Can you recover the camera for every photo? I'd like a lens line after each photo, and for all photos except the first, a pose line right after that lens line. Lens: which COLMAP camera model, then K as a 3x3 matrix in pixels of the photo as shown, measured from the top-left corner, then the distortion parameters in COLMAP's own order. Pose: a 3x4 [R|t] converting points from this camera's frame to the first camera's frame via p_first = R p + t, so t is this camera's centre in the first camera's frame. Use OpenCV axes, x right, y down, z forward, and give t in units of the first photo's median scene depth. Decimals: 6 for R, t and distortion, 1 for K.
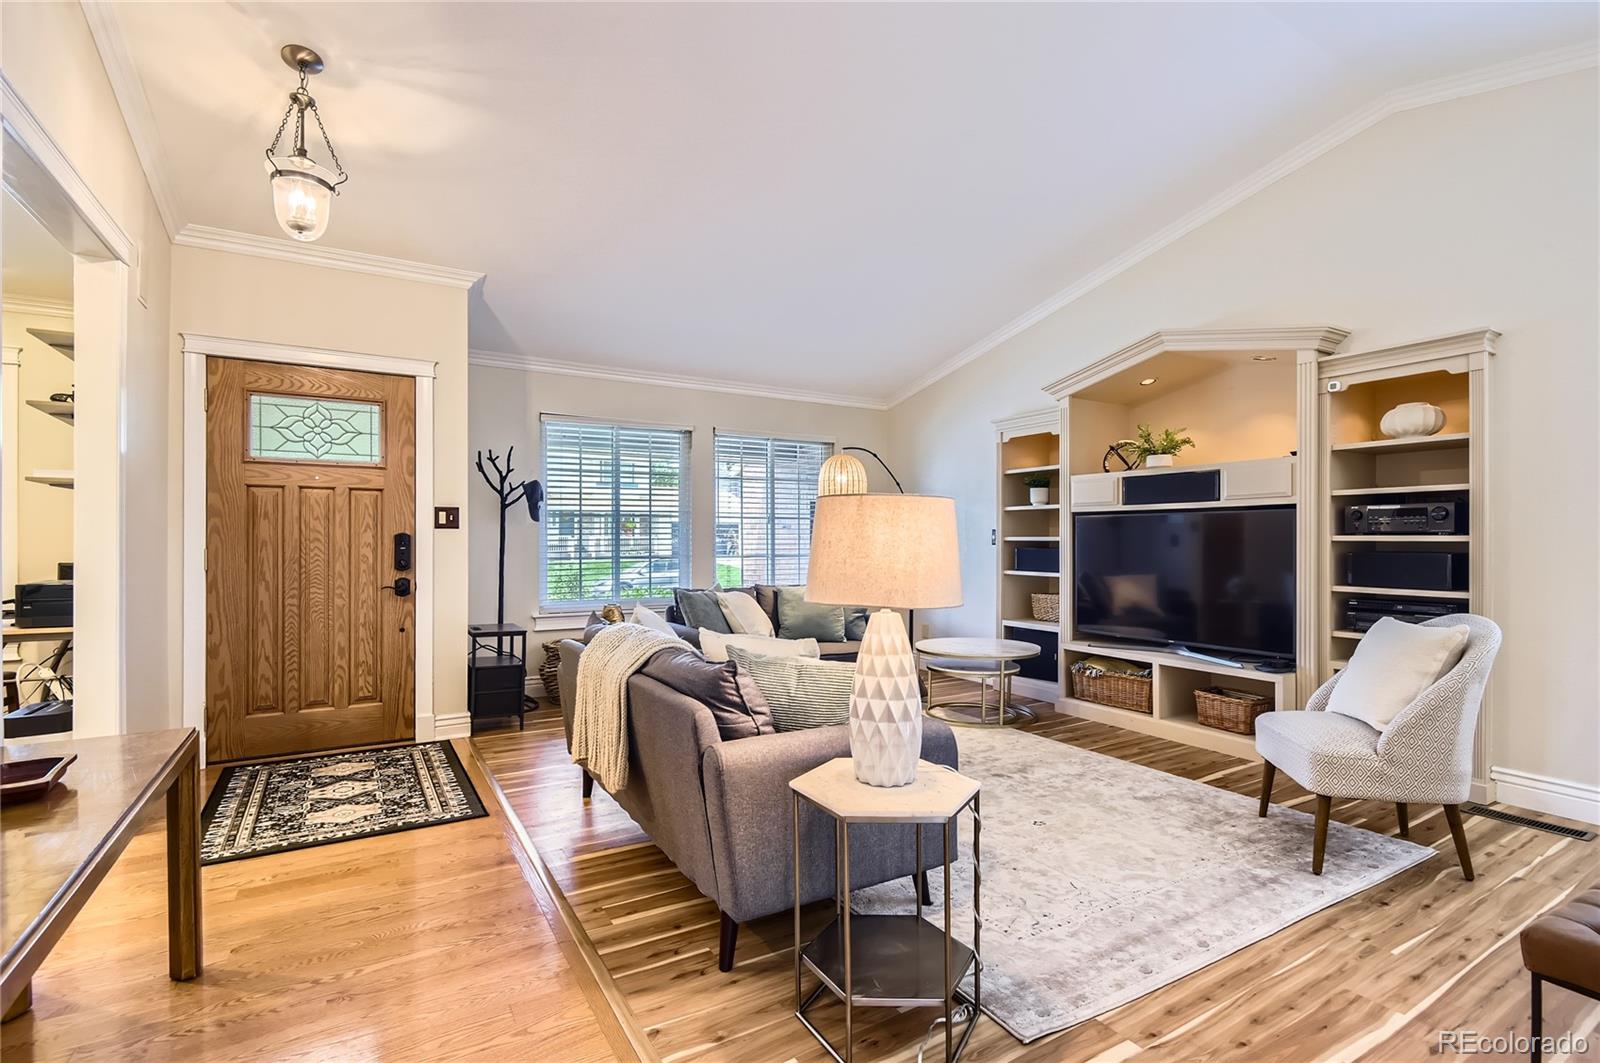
lens RADIAL K [[740.5, 0, 800.7], [0, 740.5, 539.5], [0, 0, 1]] dist [0.002511, -0.000044]
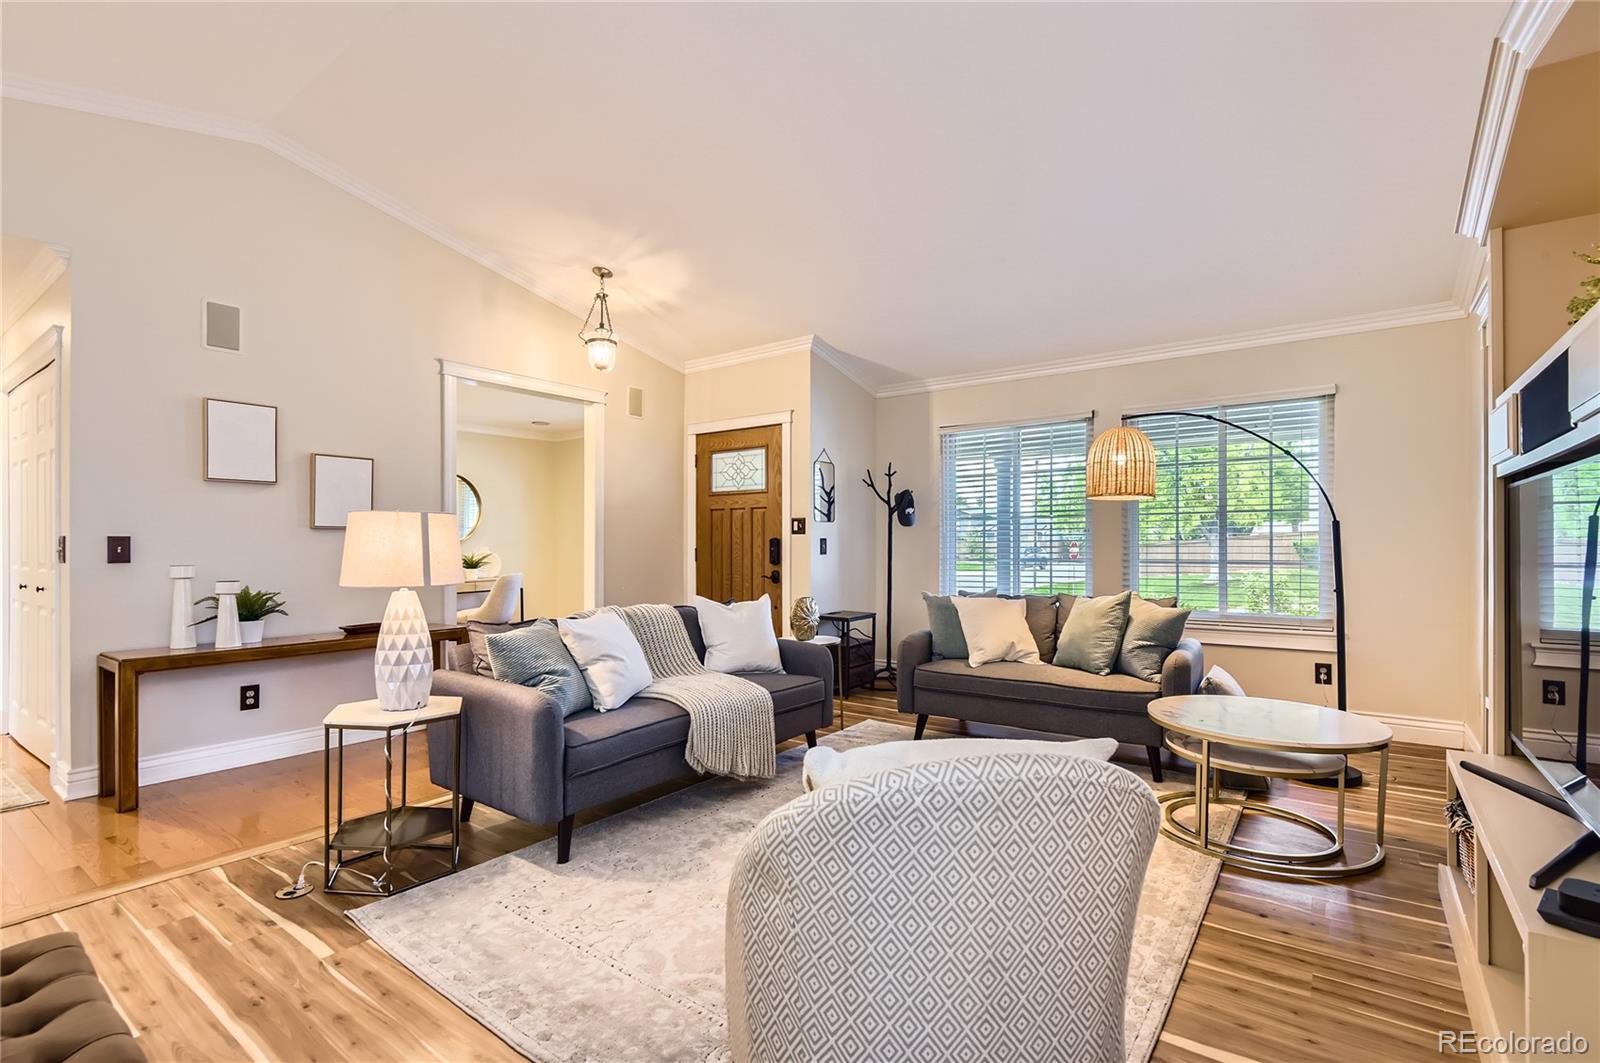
lens RADIAL K [[740.5, 0, 804.1], [0, 740.5, 536.4], [0, 0, 1]] dist [0.002511, -0.000044]
pose [[0.383746, -0.012116, -0.923359, 0.778393], [0.004282, 0.999927, -0.011341, 0.004965], [0.923429, 0.000398, 0.383770, 0.519273]]
